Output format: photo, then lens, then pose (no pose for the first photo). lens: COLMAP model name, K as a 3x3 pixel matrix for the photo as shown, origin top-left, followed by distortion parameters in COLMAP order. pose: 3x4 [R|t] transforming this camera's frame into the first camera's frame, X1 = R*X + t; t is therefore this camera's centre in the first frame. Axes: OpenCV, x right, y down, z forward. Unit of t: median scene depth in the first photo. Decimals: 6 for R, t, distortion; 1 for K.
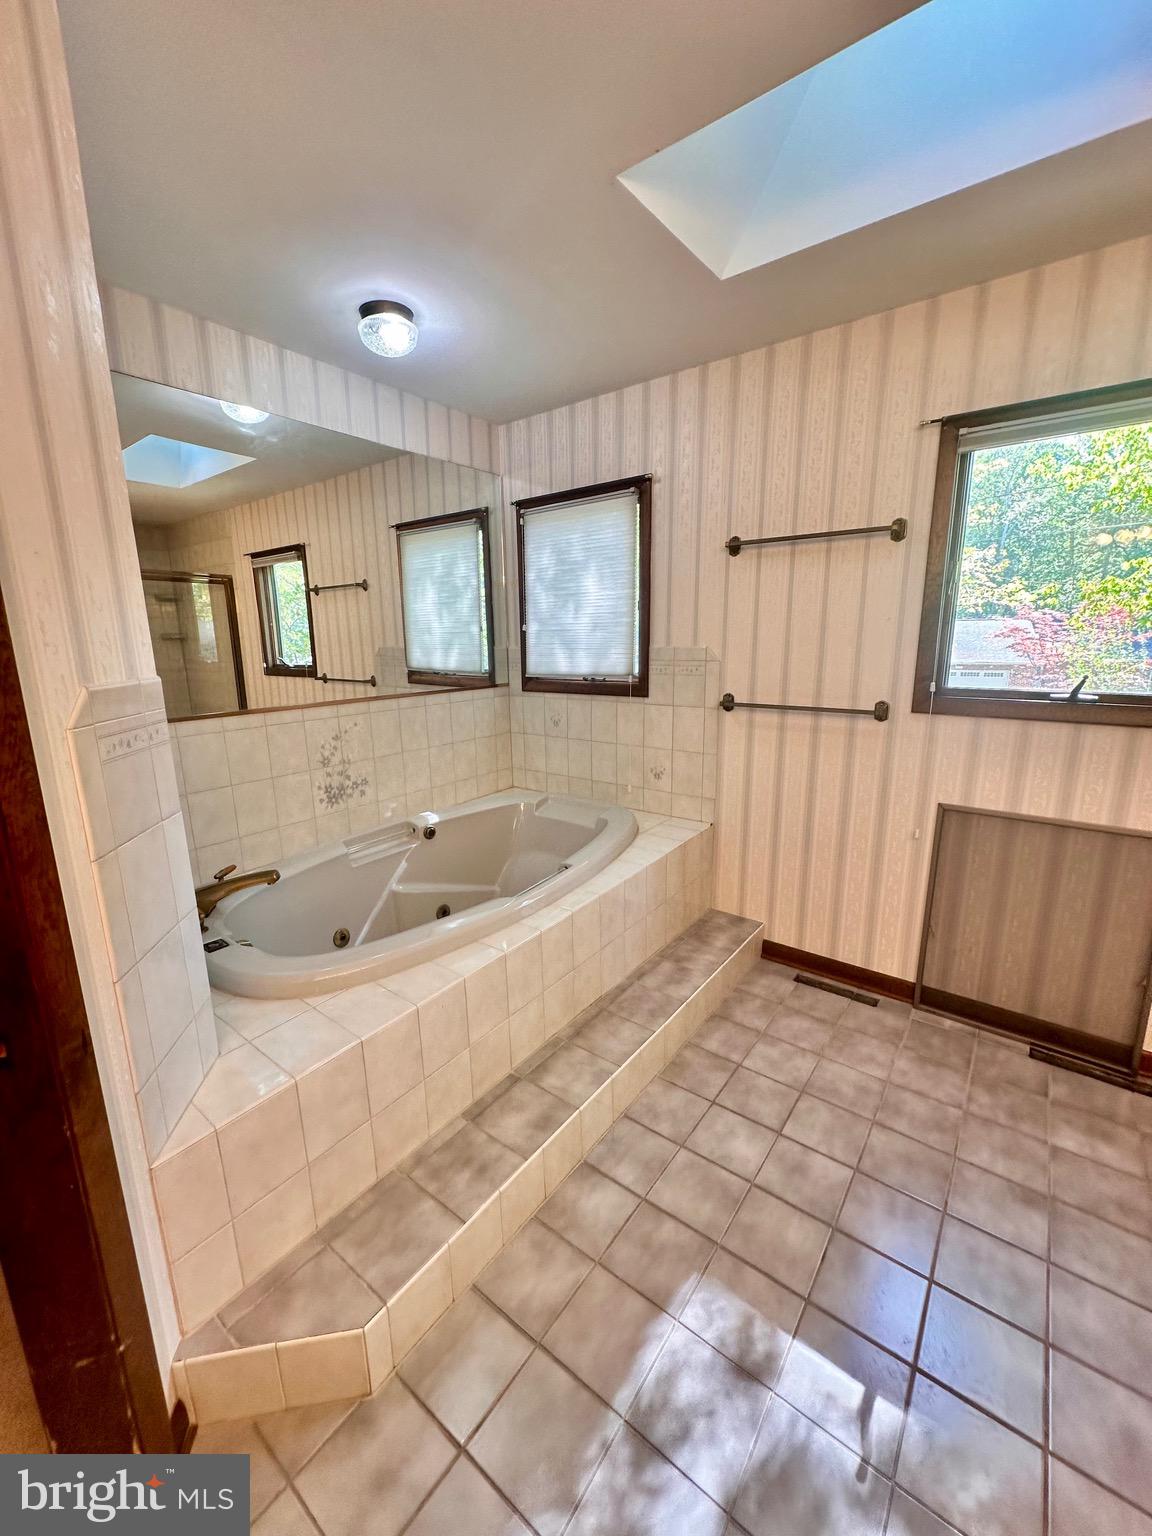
lens RADIAL K [[610.9, 0, 576.0], [0, 610.9, 768.0], [0, 0, 1]] dist [-0.000615, 0.000386]
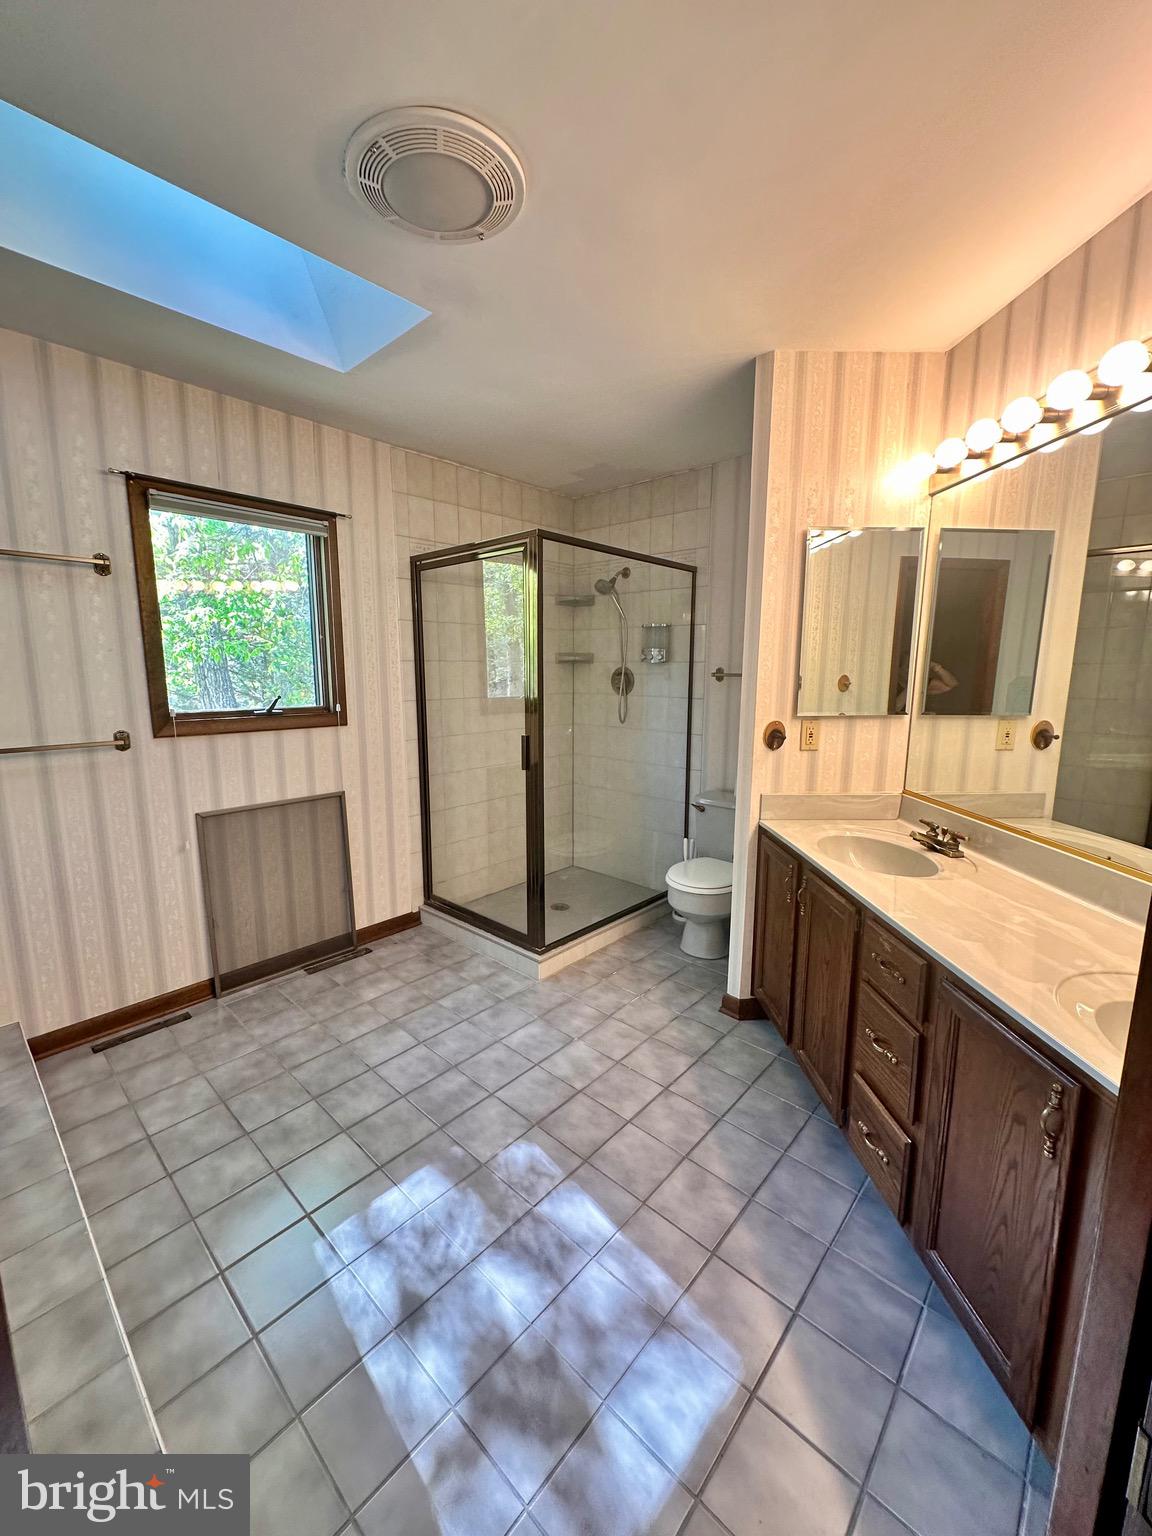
lens RADIAL K [[610.9, 0, 576.0], [0, 610.9, 768.0], [0, 0, 1]] dist [-0.000615, 0.000386]
pose [[0.083888, -0.148911, 0.985286, -0.470206], [0.206595, 0.969886, 0.128994, -0.026169], [-0.974824, 0.192734, 0.112126, 0.173650]]
